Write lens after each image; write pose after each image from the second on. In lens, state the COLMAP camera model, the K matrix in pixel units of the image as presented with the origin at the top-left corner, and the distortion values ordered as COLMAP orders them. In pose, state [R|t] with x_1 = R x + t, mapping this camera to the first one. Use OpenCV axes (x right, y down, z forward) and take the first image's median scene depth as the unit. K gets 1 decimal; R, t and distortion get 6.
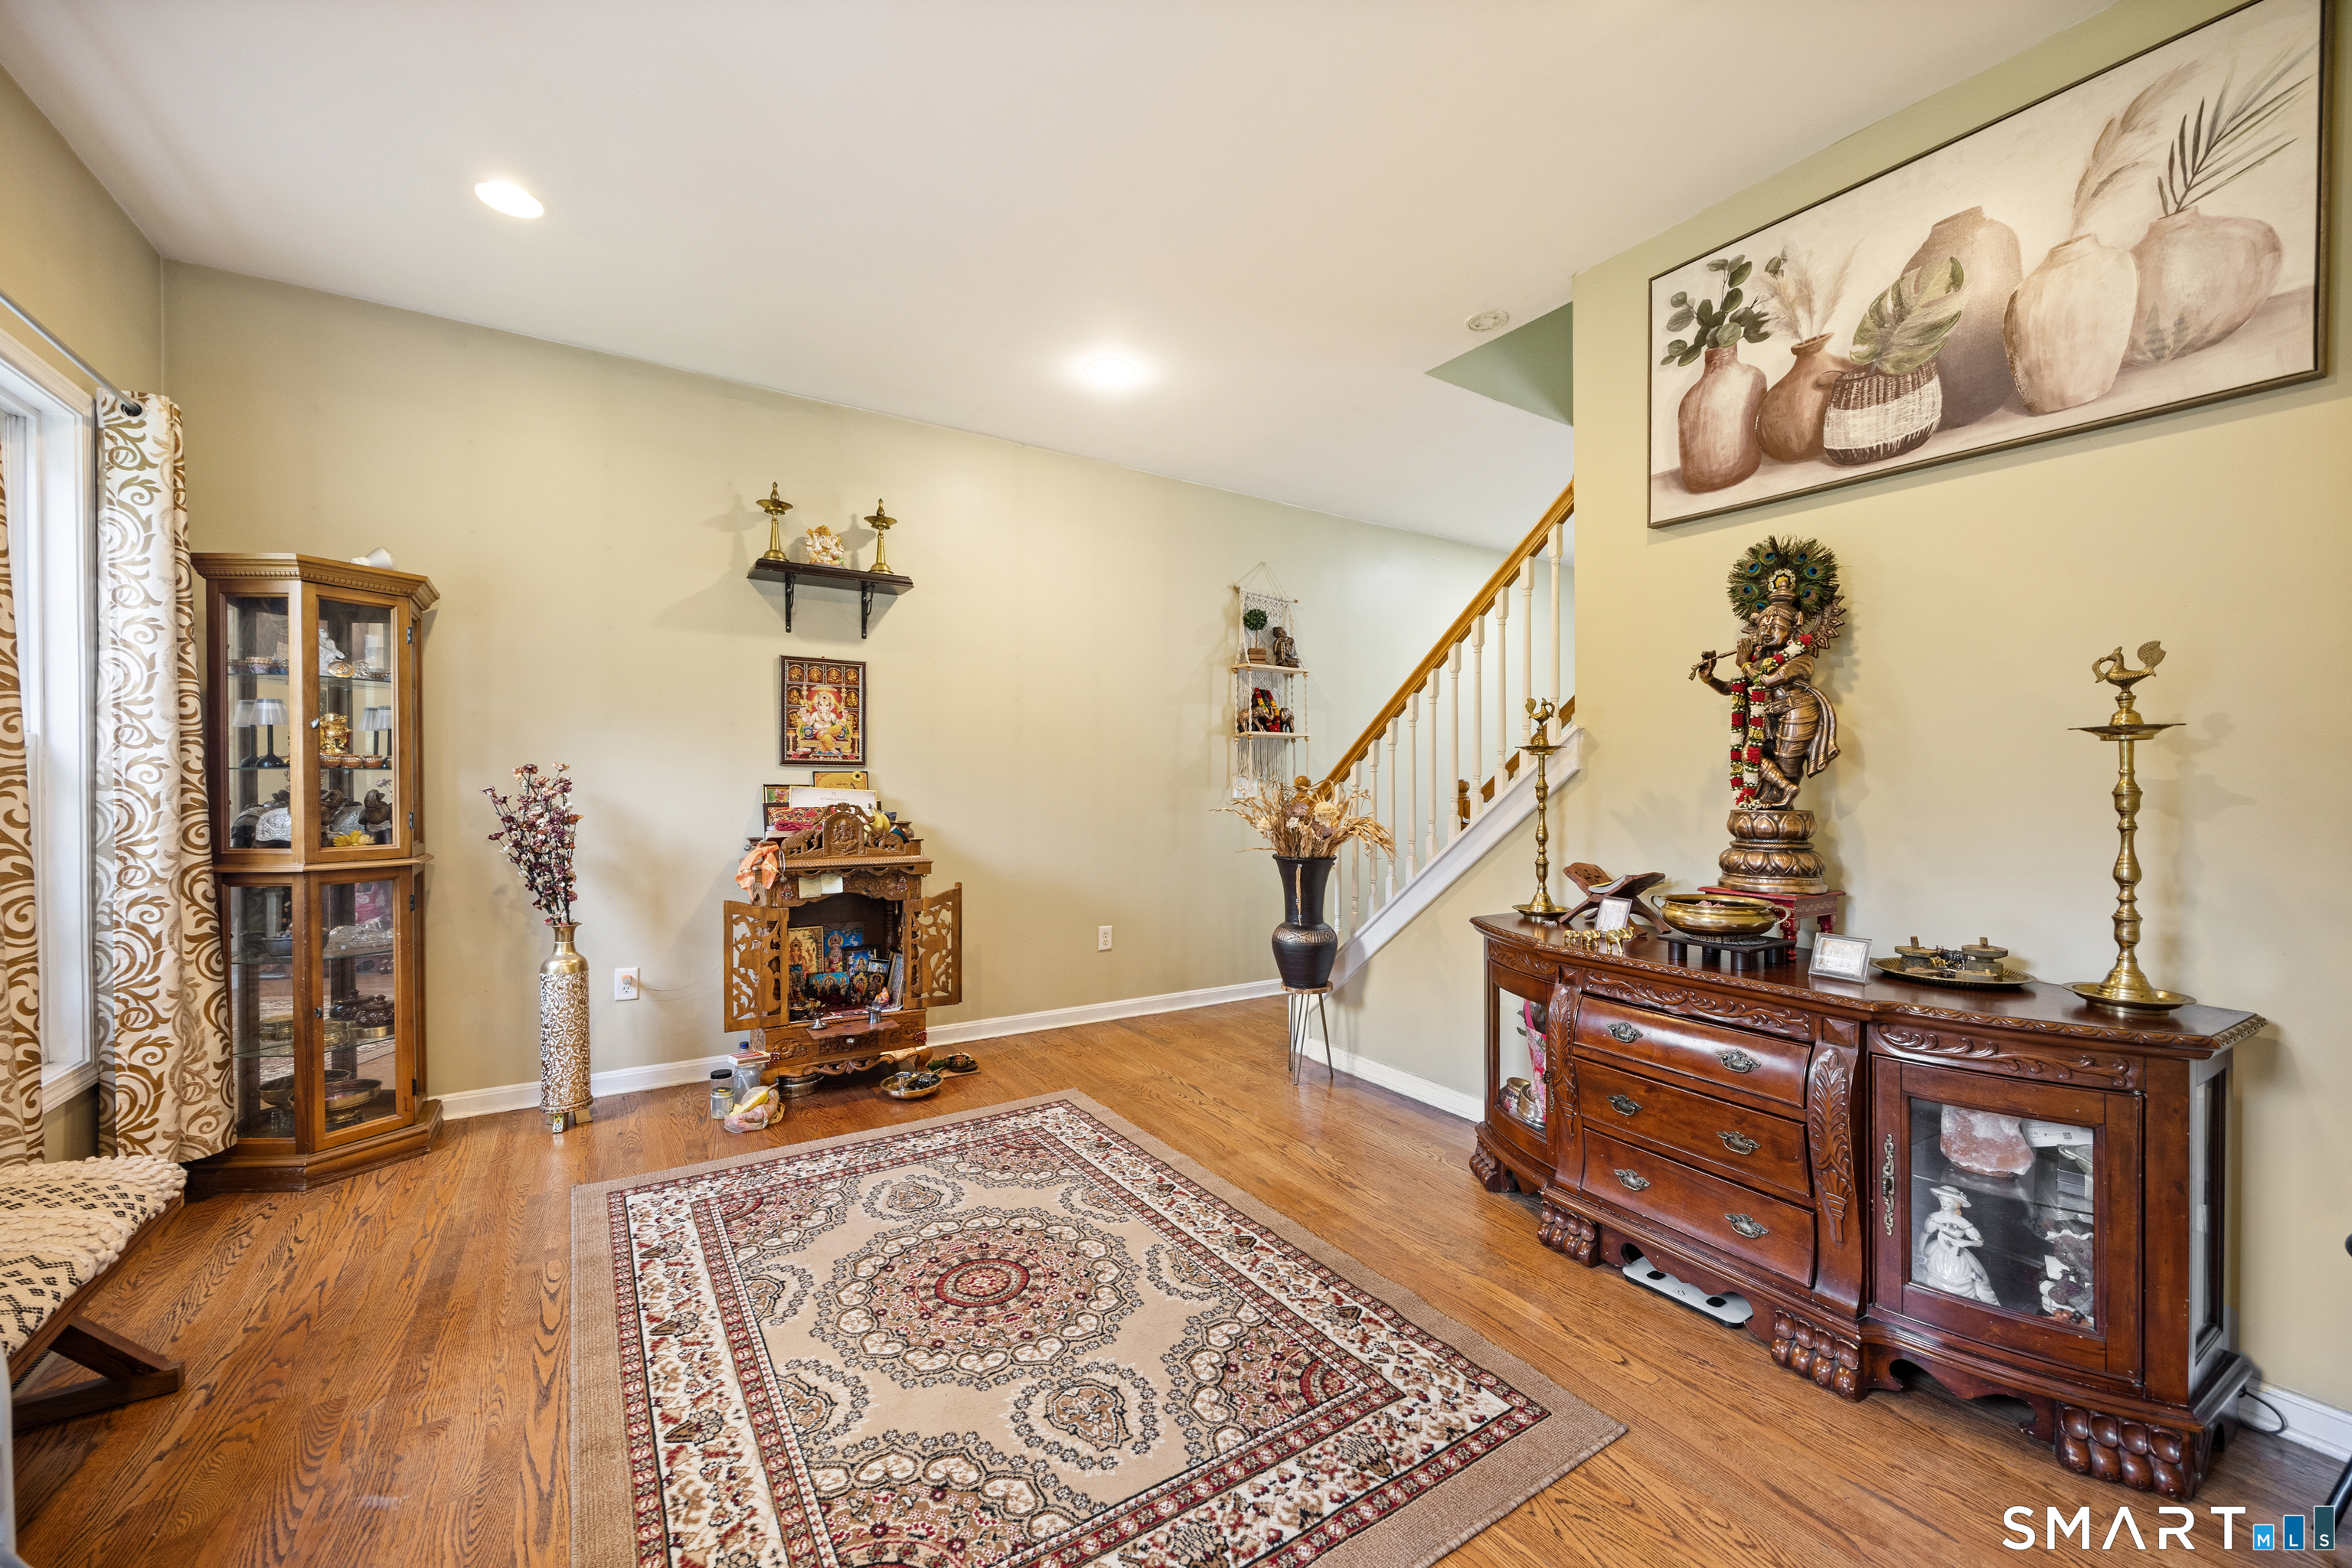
lens RADIAL K [[920.1, 0, 1178.5], [0, 920.1, 787.1], [0, 0, 1]] dist [-0.000643, 0.001289]
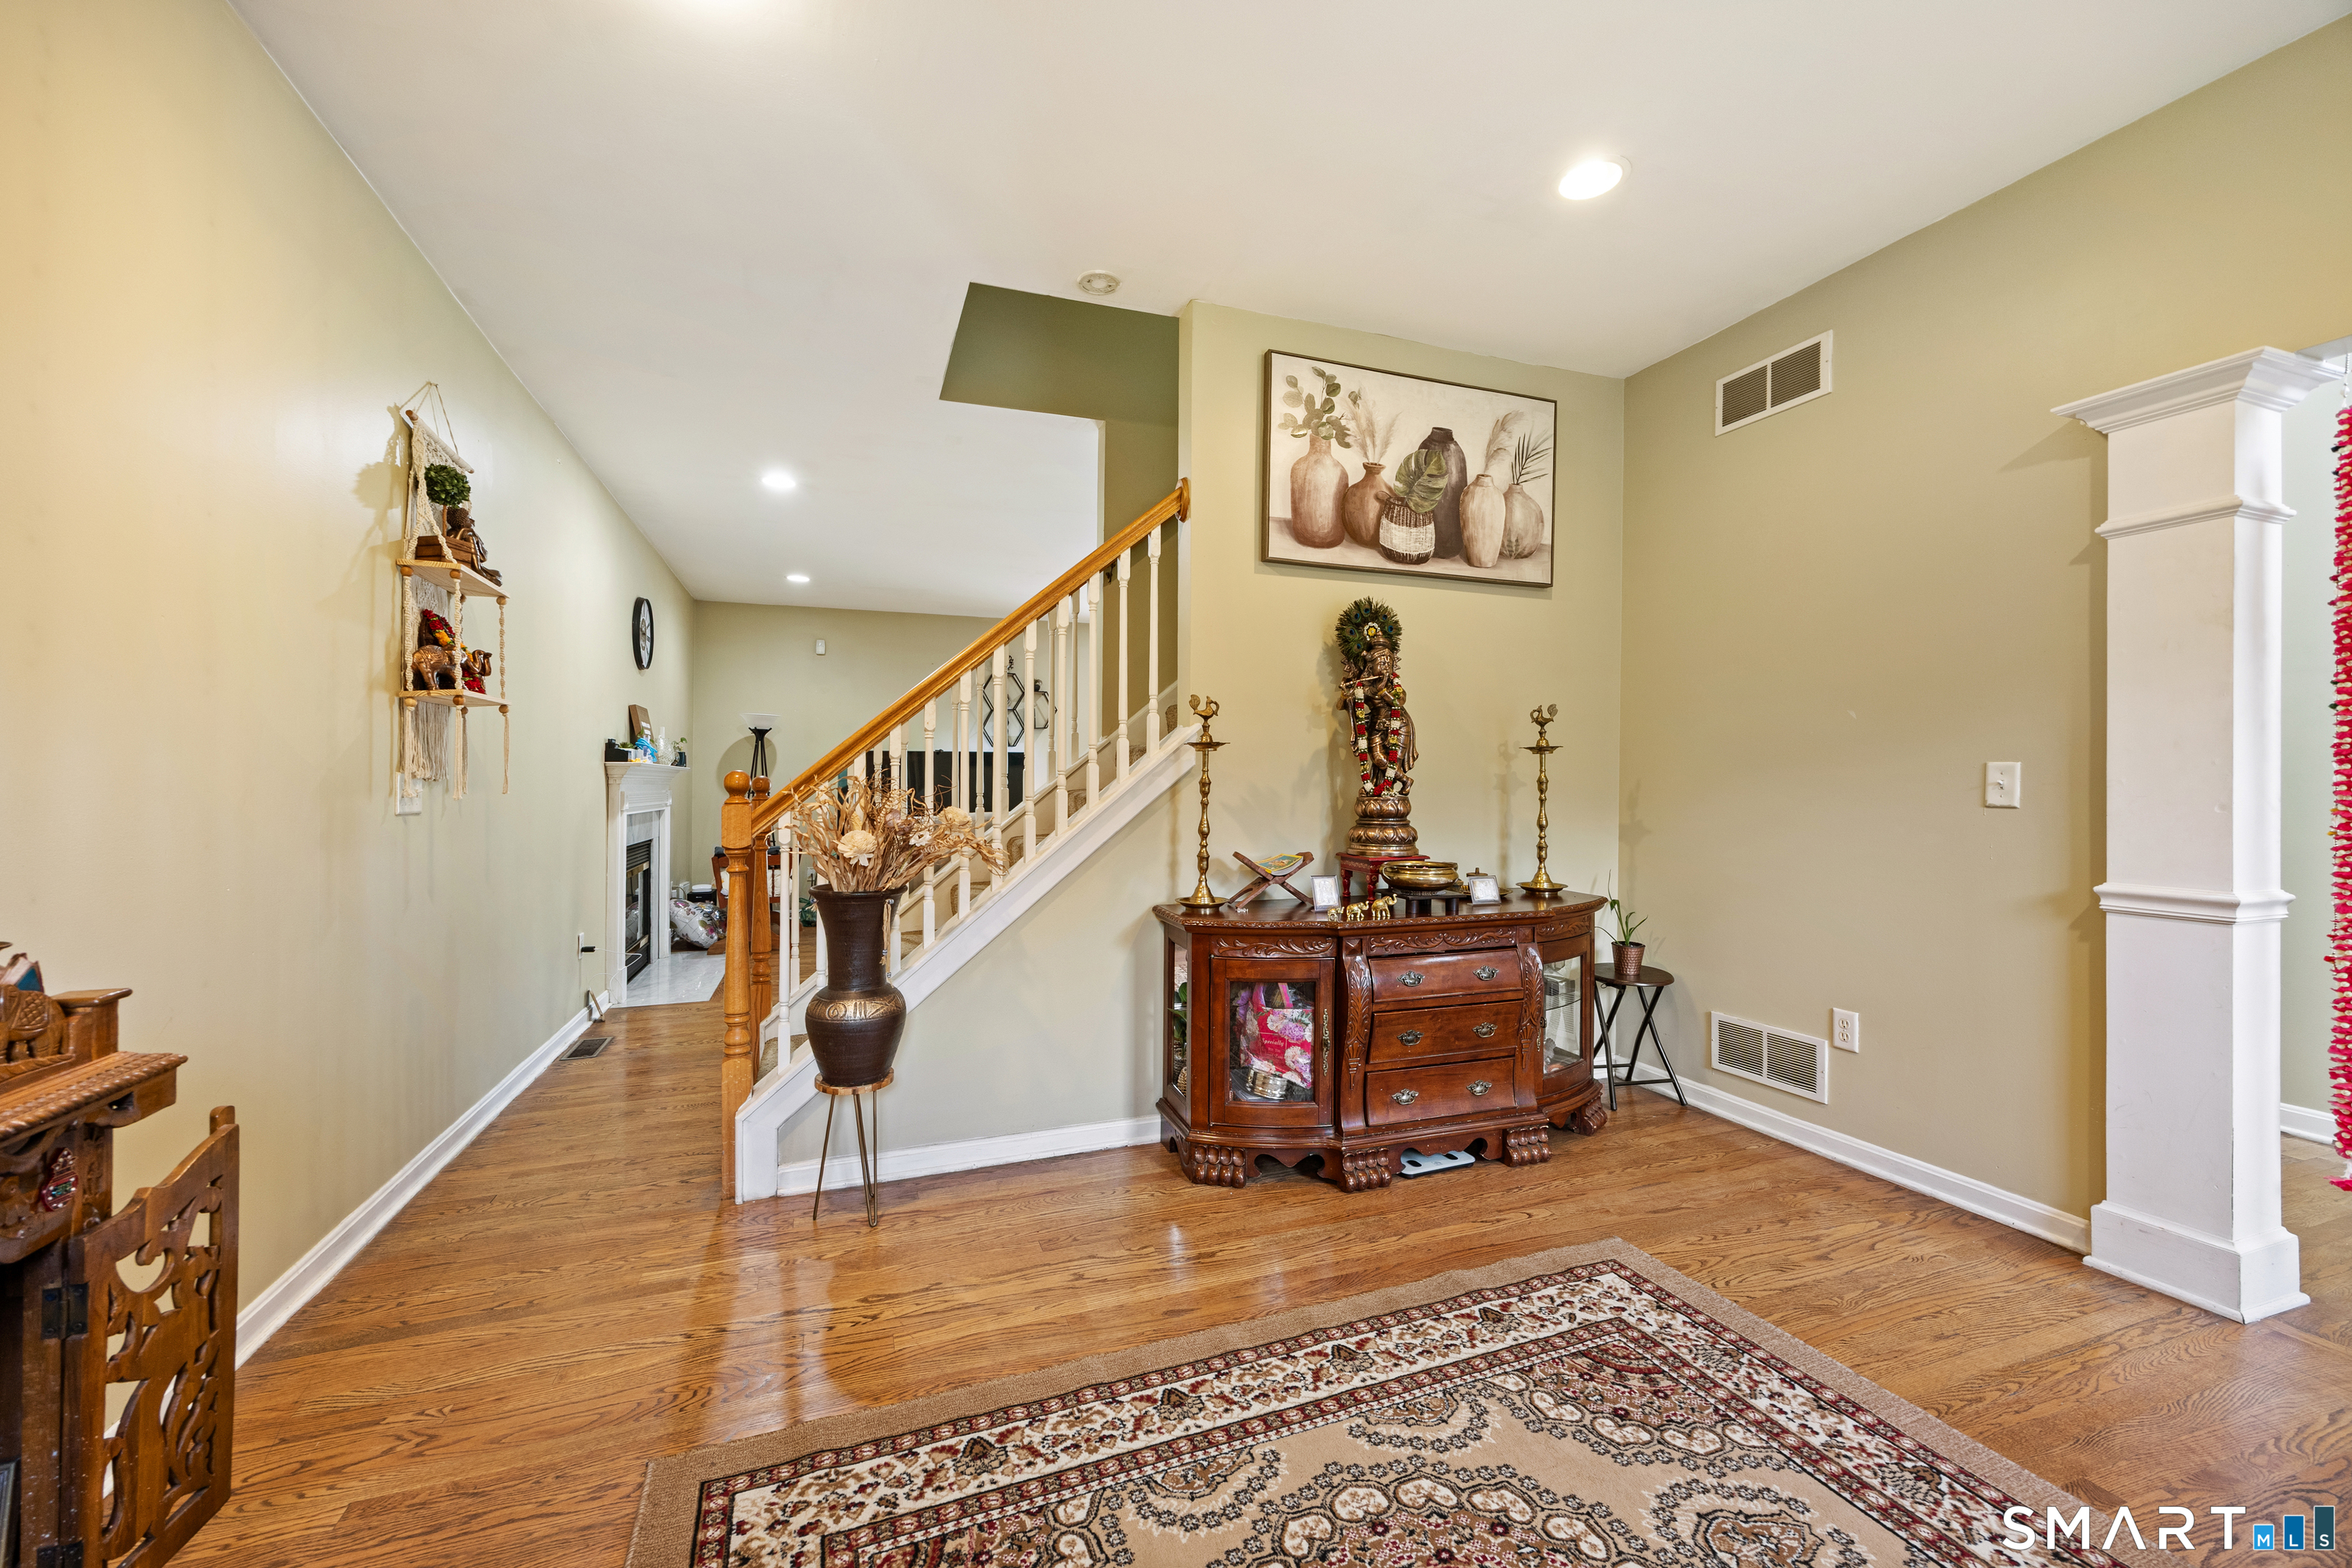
lens RADIAL K [[920.1, 0, 1167.6], [0, 920.1, 777.2], [0, 0, 1]] dist [-0.000643, 0.001289]
pose [[0.223899, -0.003973, 0.974604, -0.761129], [0.011960, 0.999928, 0.001328, -0.010169], [-0.974539, 0.011359, 0.223931, 0.993896]]
